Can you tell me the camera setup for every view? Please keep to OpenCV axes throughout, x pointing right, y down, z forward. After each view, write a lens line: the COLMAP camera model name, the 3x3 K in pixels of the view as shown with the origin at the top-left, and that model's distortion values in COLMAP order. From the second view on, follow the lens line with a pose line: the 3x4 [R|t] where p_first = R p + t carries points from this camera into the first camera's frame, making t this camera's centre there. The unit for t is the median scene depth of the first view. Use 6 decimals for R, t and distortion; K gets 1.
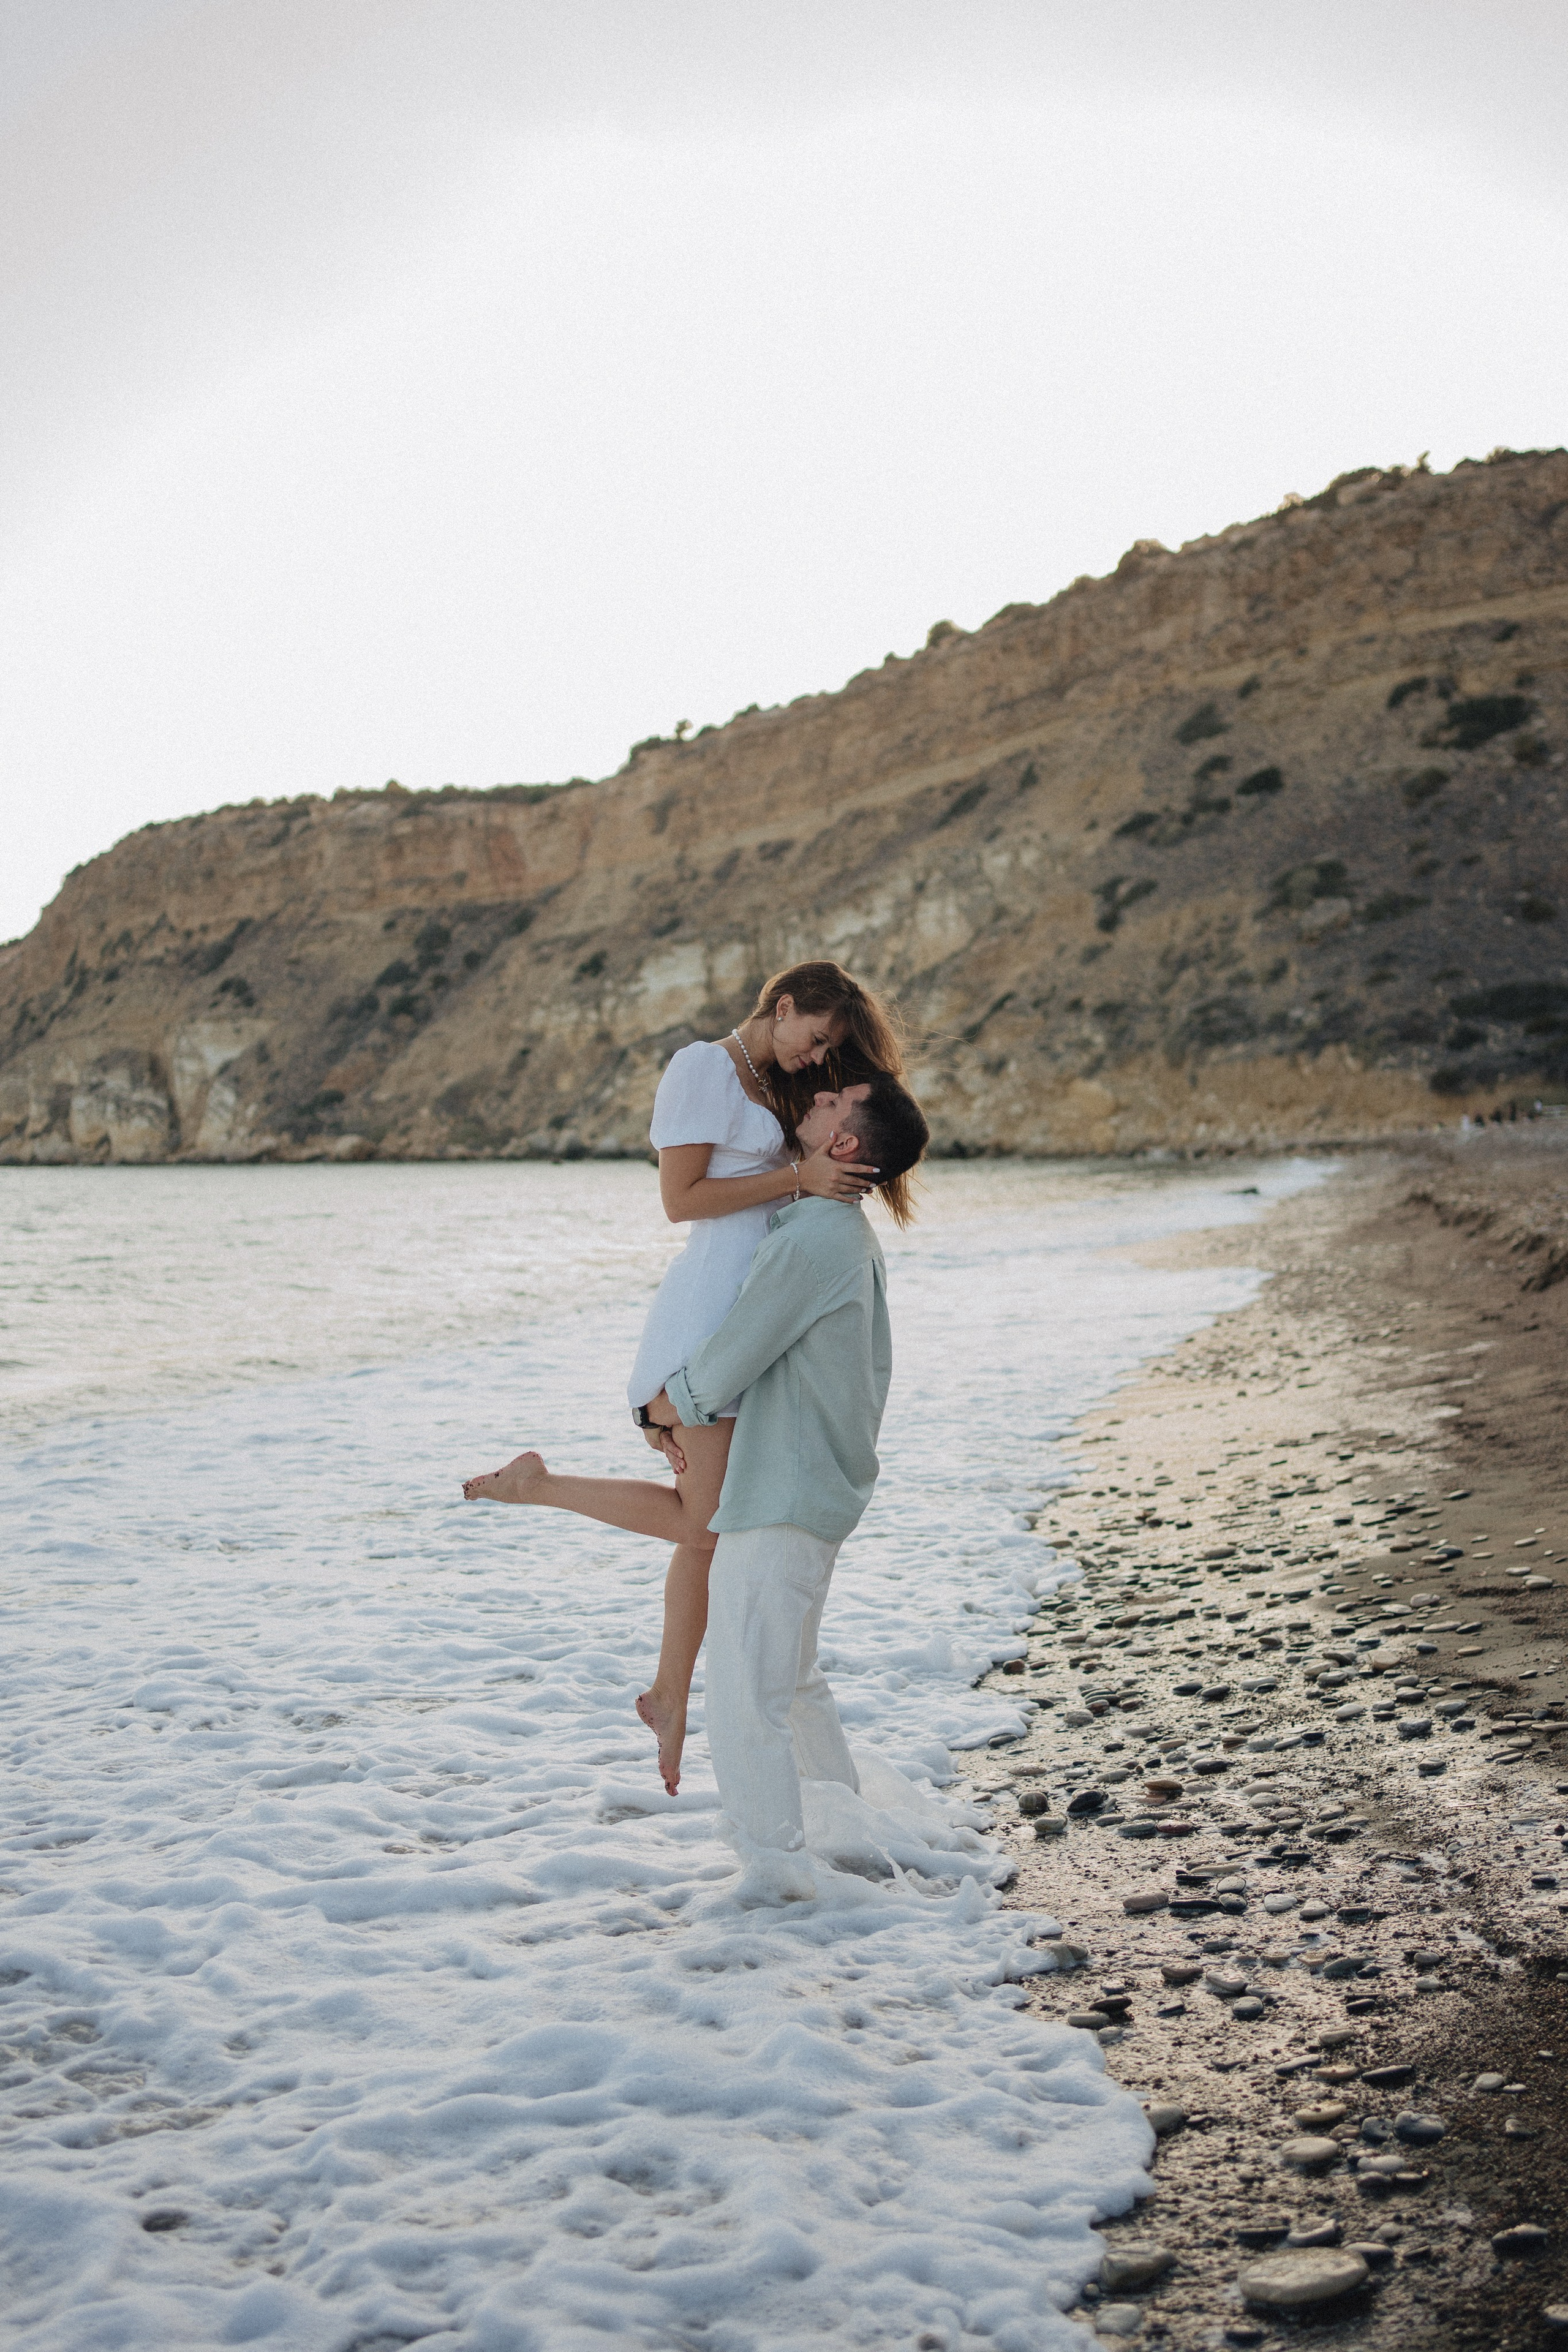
lens RADIAL K [[2448.1, 0, 783.1], [0, 2448.1, 1167.5], [0, 0, 1]] dist [-0.010711, 0.049187]
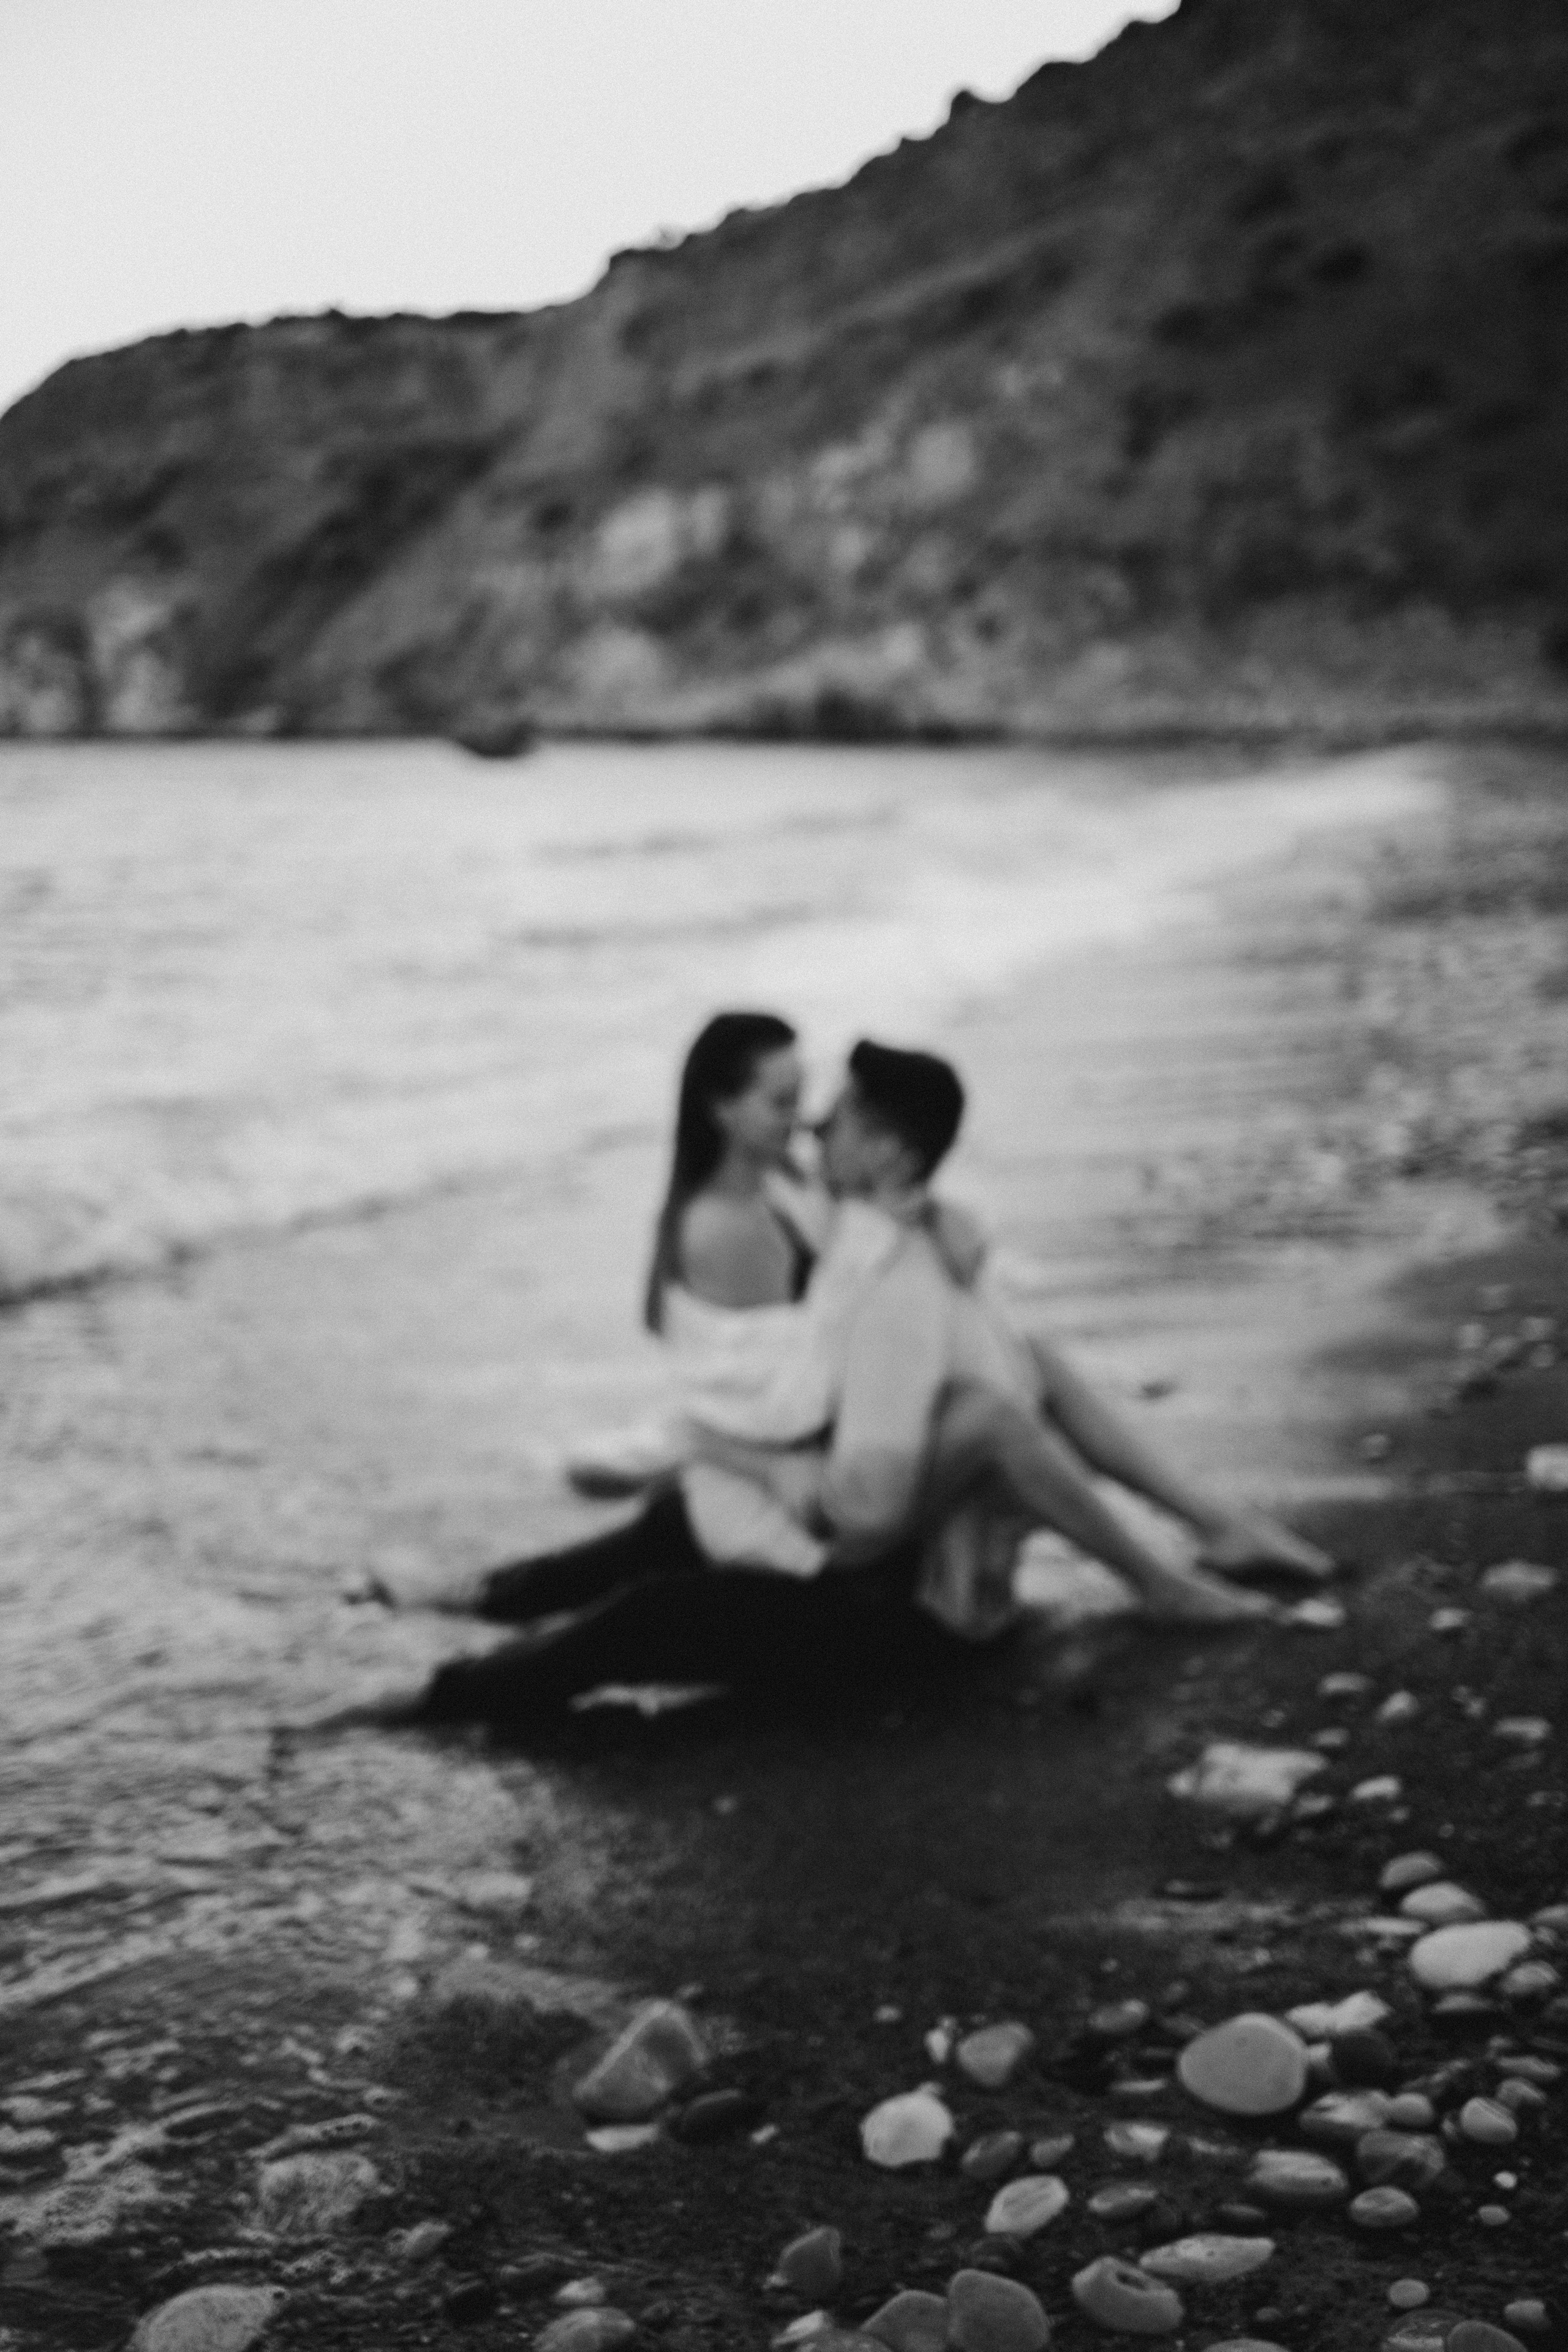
lens RADIAL K [[2448.1, 0, 783.1], [0, 2448.1, 1167.5], [0, 0, 1]] dist [-0.010711, 0.049187]
pose [[0.999743, 0.012276, -0.019062, 0.031685], [-0.008926, 0.985945, 0.166834, -0.000425], [0.020842, -0.166621, 0.985801, 0.155115]]
